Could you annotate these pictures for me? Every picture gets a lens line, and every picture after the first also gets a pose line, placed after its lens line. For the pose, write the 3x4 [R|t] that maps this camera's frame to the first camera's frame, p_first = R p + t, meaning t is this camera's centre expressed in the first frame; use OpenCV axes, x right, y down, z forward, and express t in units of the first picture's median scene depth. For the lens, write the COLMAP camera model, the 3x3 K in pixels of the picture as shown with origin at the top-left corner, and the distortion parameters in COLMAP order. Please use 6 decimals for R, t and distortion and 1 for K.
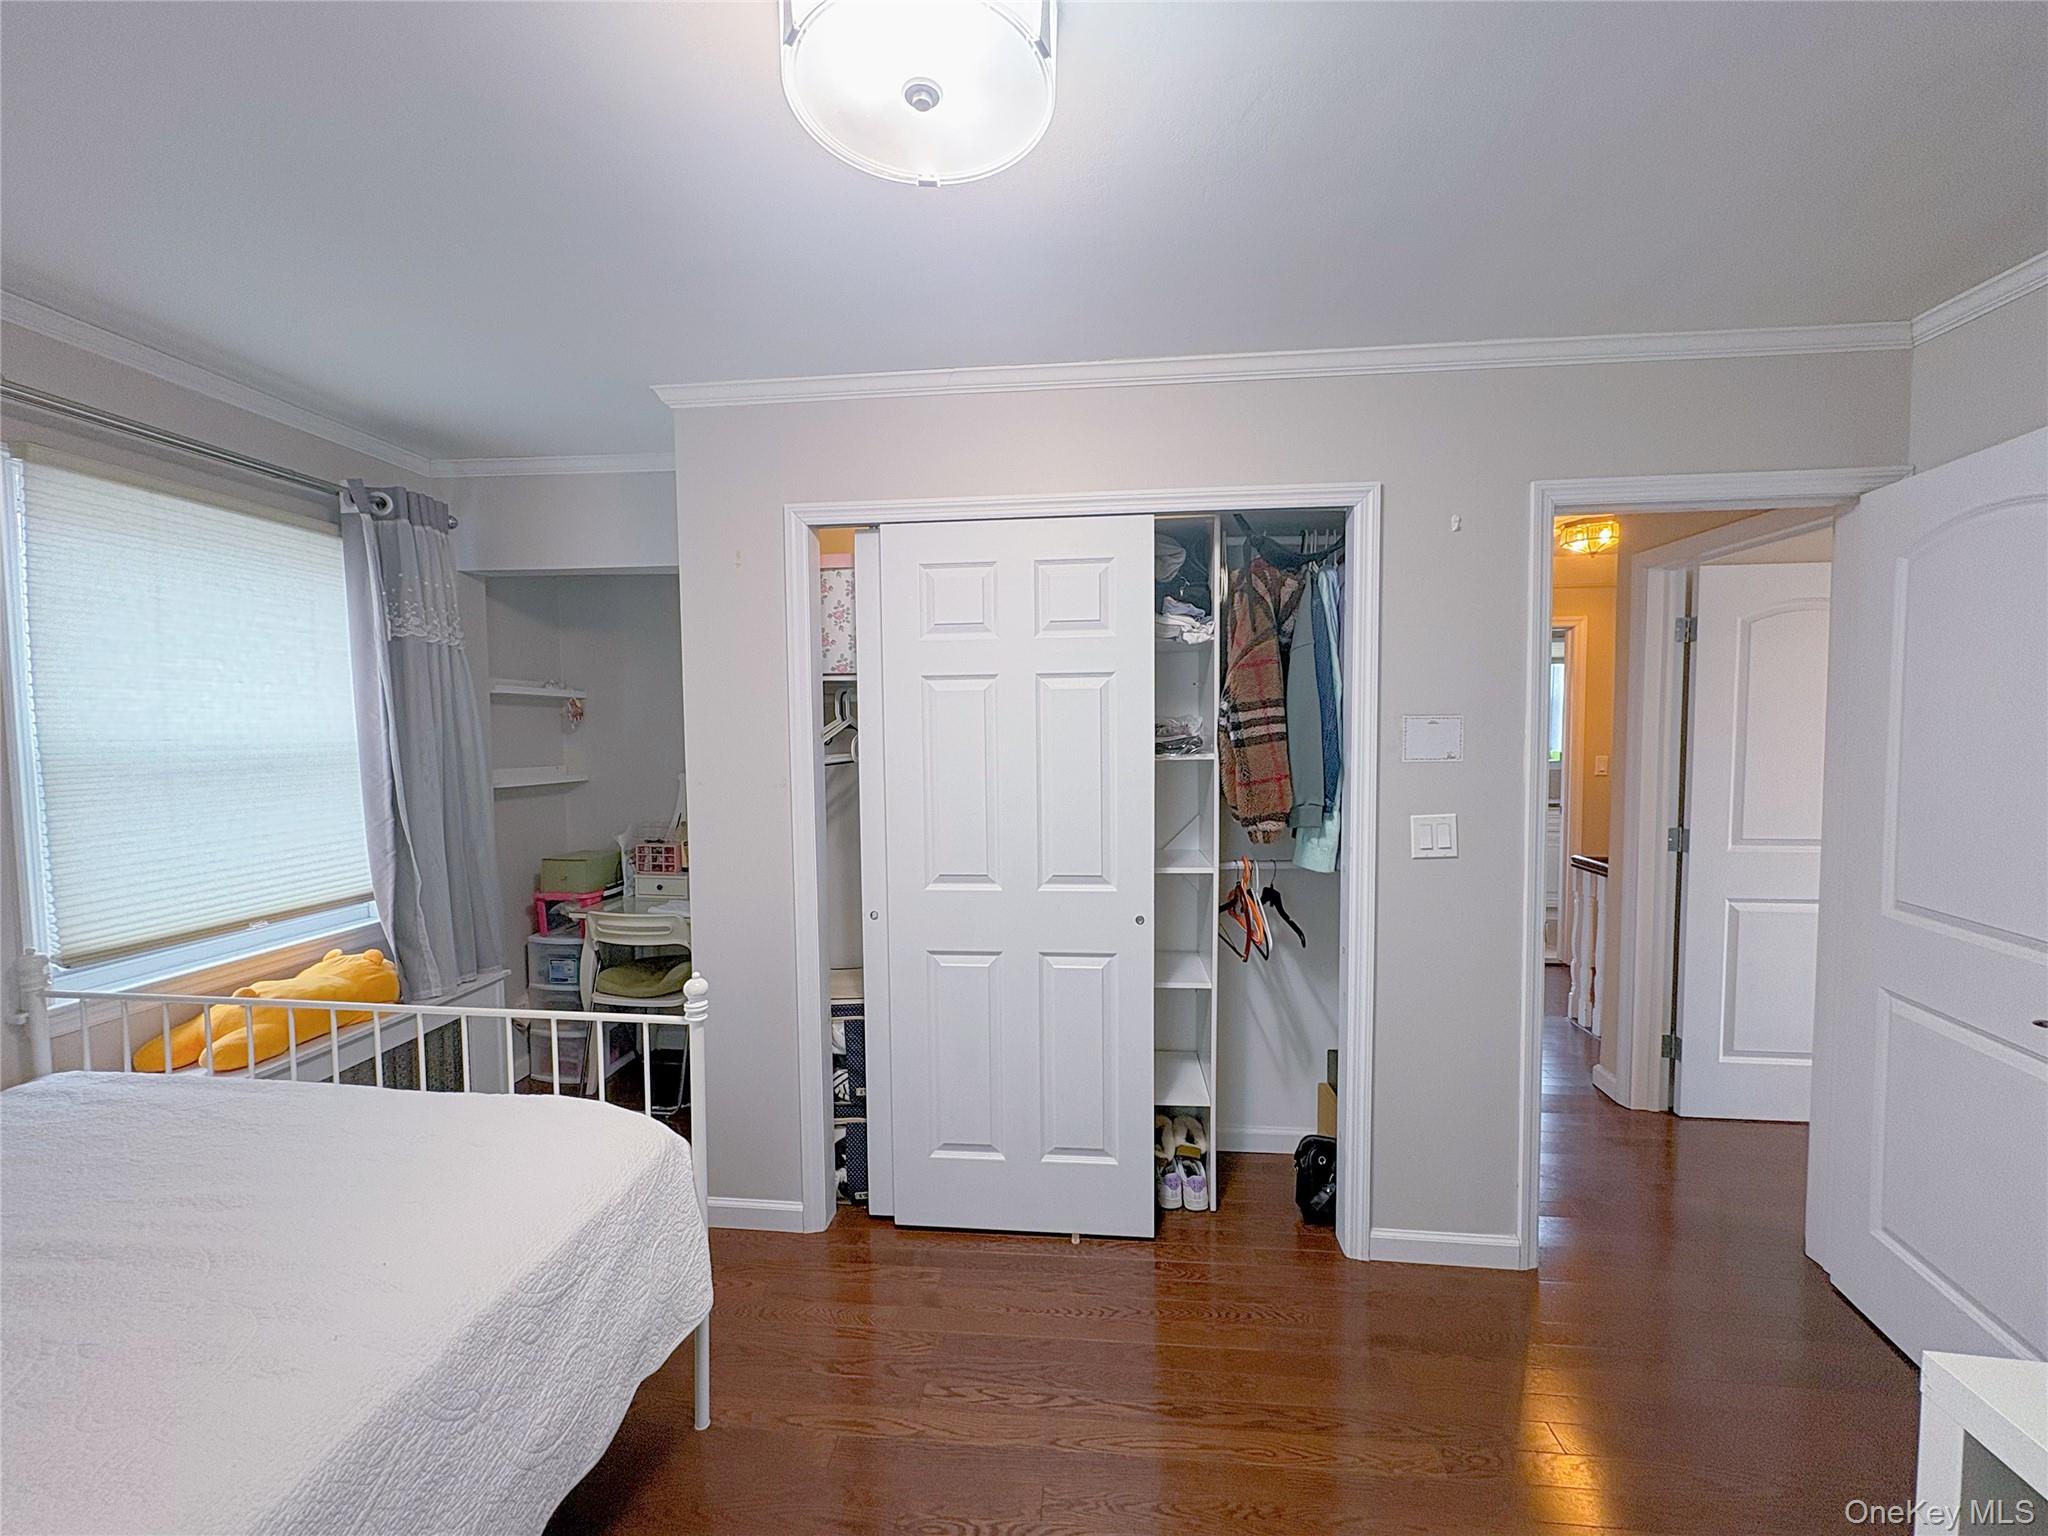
lens RADIAL K [[809.0, 0, 1026.9], [0, 809.0, 769.1], [0, 0, 1]] dist [-0.000033, -0.000544]
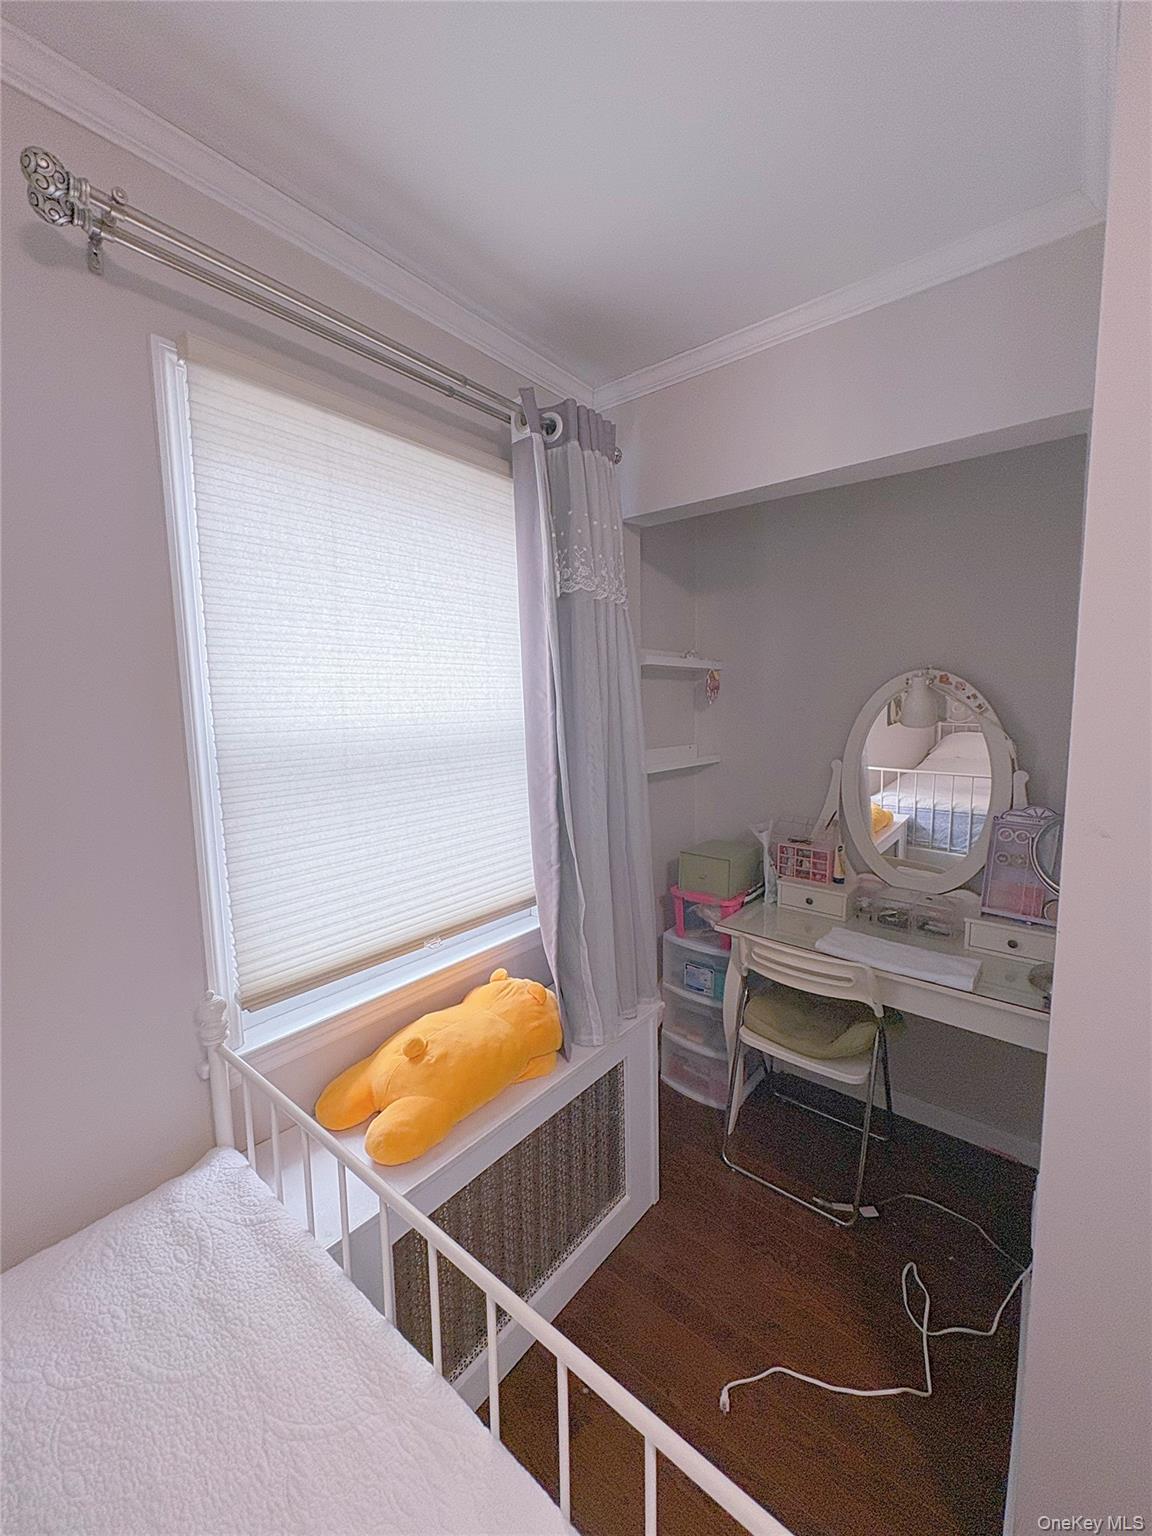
lens RADIAL K [[606.7, 0, 578.2], [0, 606.7, 763.5], [0, 0, 1]] dist [-0.000033, -0.000544]
pose [[0.831017, 0.052875, -0.553728, -0.423102], [-0.018624, 0.997559, 0.067306, -0.037230], [0.555935, -0.045620, 0.829973, 0.498447]]
